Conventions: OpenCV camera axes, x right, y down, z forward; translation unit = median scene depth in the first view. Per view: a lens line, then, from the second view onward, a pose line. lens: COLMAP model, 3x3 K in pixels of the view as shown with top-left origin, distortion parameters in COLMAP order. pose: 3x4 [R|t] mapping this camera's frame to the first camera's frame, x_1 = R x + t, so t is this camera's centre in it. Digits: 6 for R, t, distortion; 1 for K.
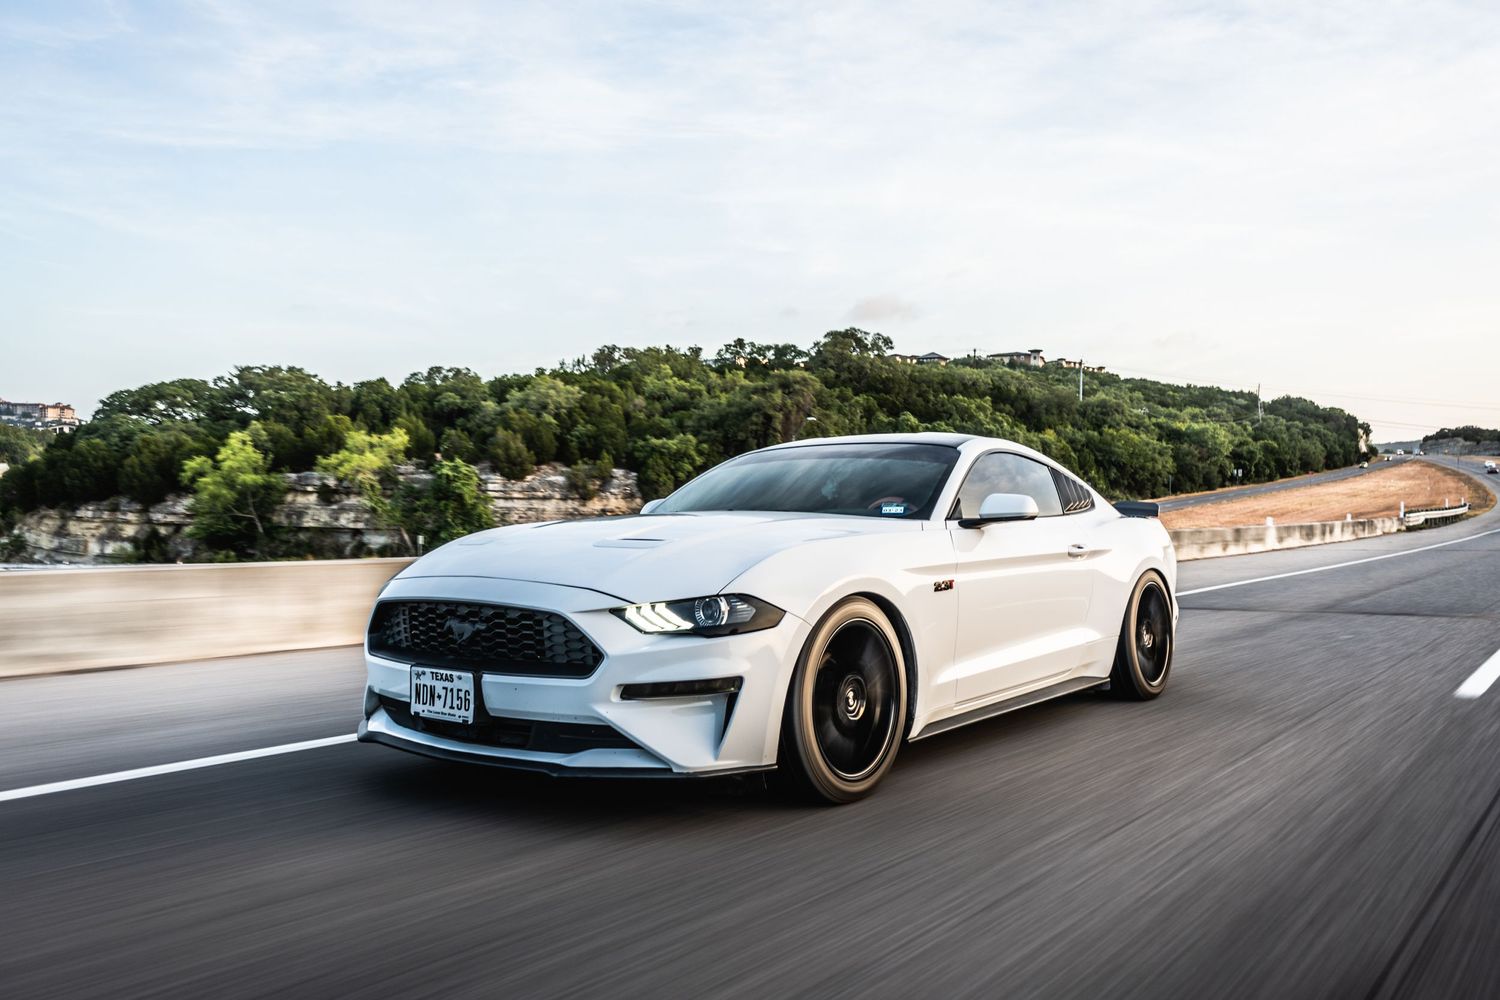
lens RADIAL K [[1289.1, 0, 750.0], [0, 1289.1, 500.0], [0, 0, 1]] dist [-0.002941, -0.000102]
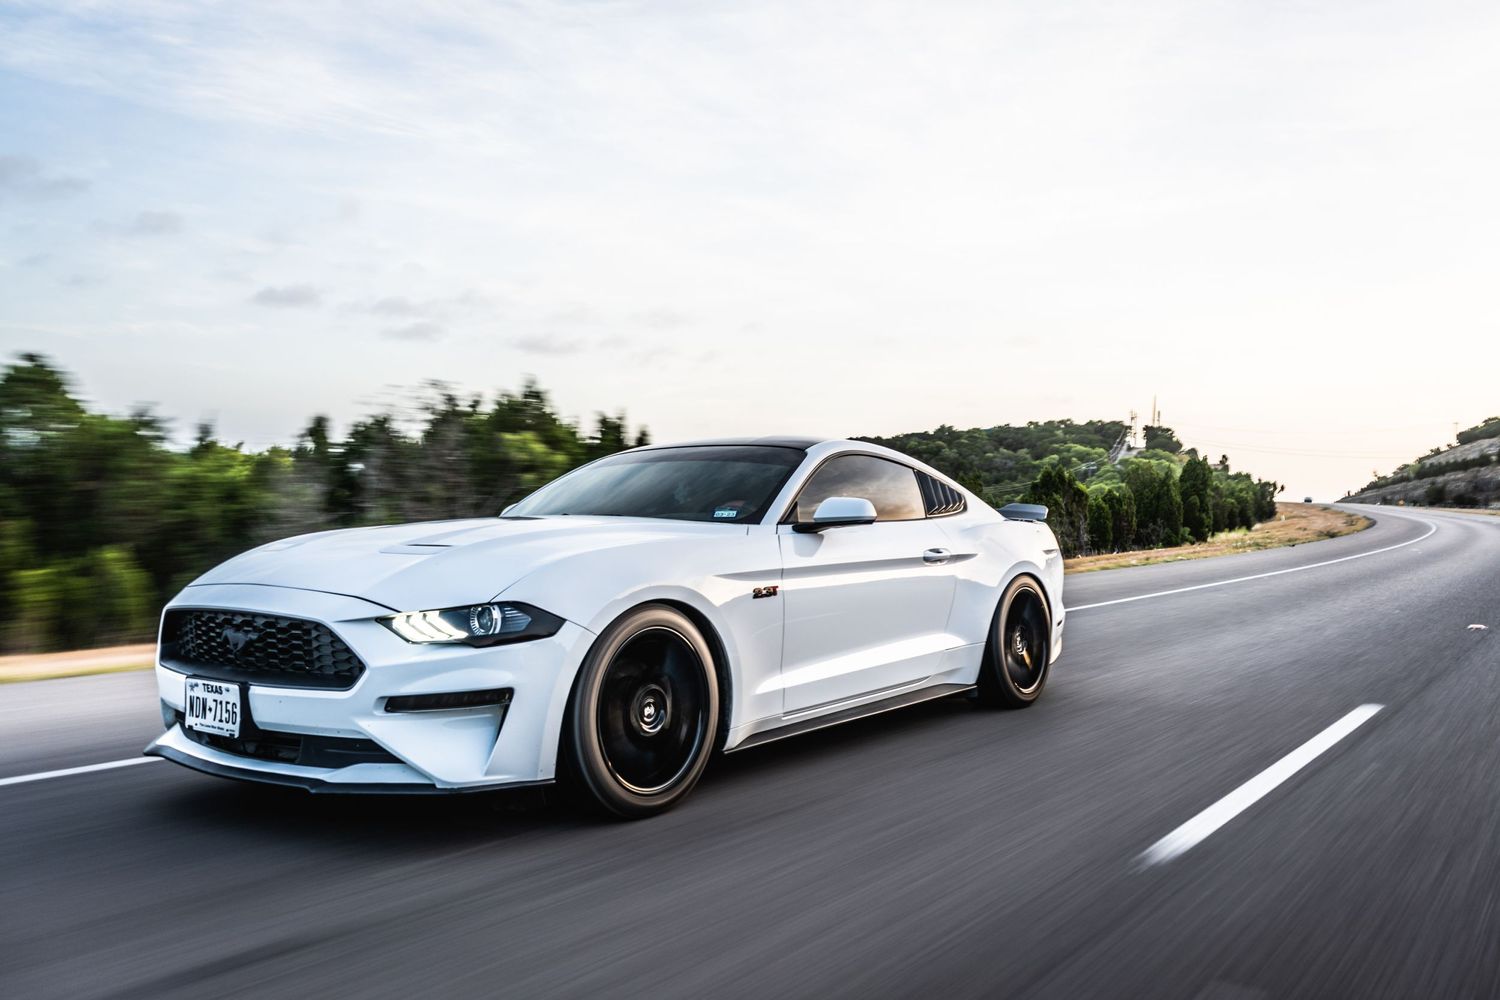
lens RADIAL K [[1289.1, 0, 750.0], [0, 1289.1, 500.0], [0, 0, 1]] dist [-0.002941, -0.000102]
pose [[0.999964, -0.001878, 0.008313, 0.151993], [0.001899, 0.999995, -0.002460, -0.000518], [-0.008309, 0.002475, 0.999962, 0.034146]]
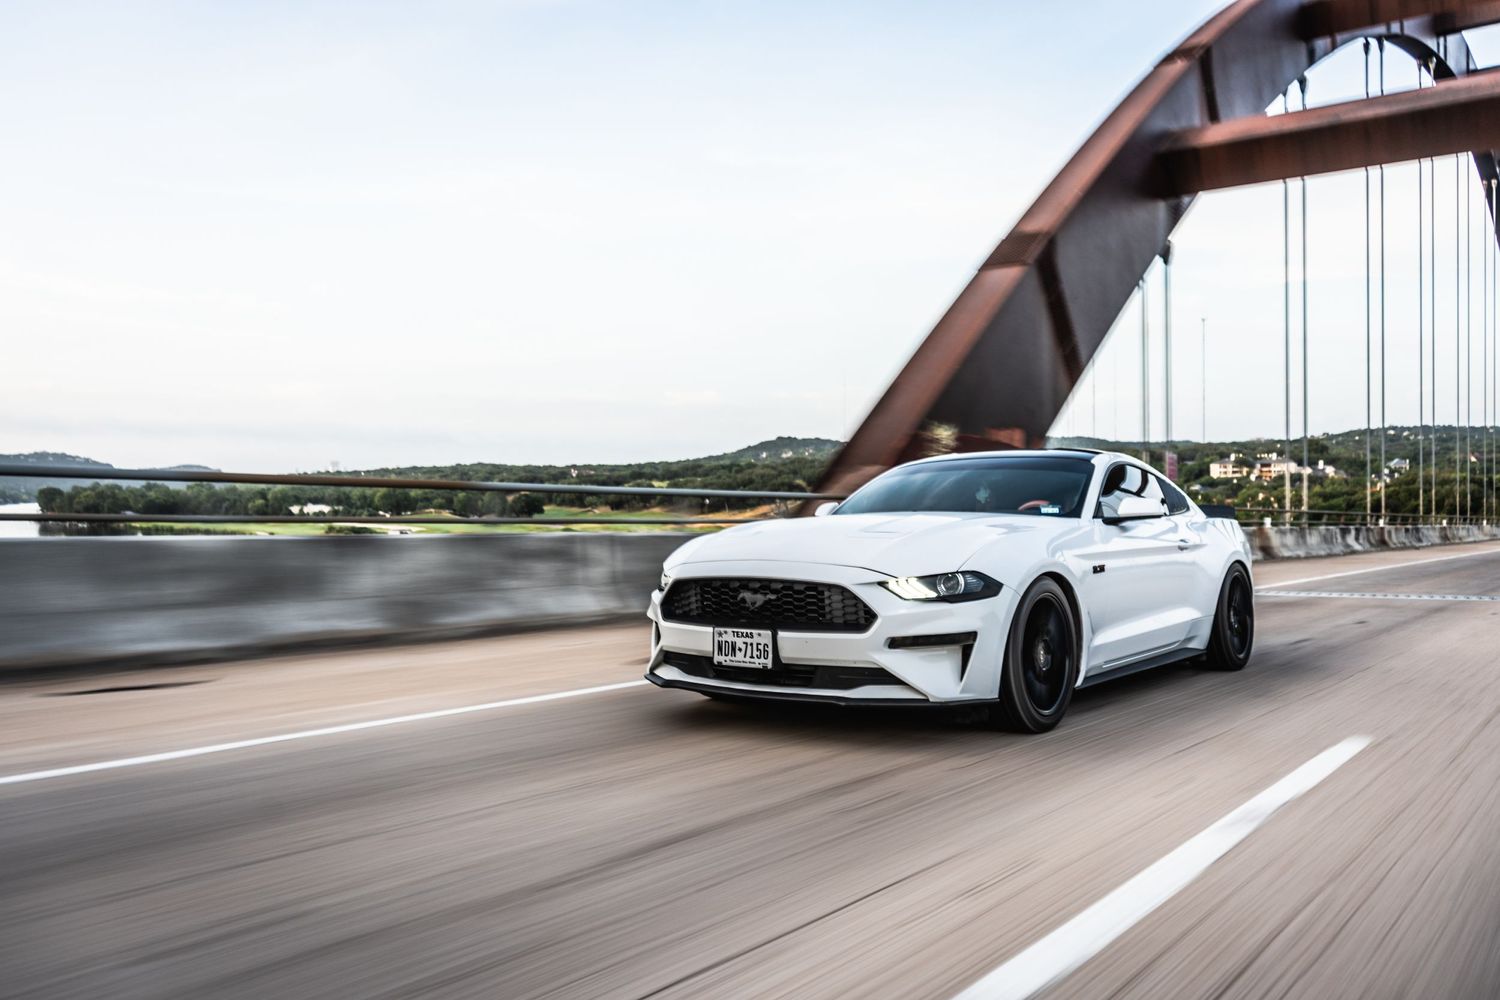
lens RADIAL K [[1289.1, 0, 750.0], [0, 1289.1, 500.0], [0, 0, 1]] dist [-0.002941, -0.000102]
pose [[0.999989, -0.002062, -0.004120, -0.221958], [0.002034, 0.999975, -0.006790, 0.007136], [0.004134, 0.006782, 0.999968, -0.327973]]
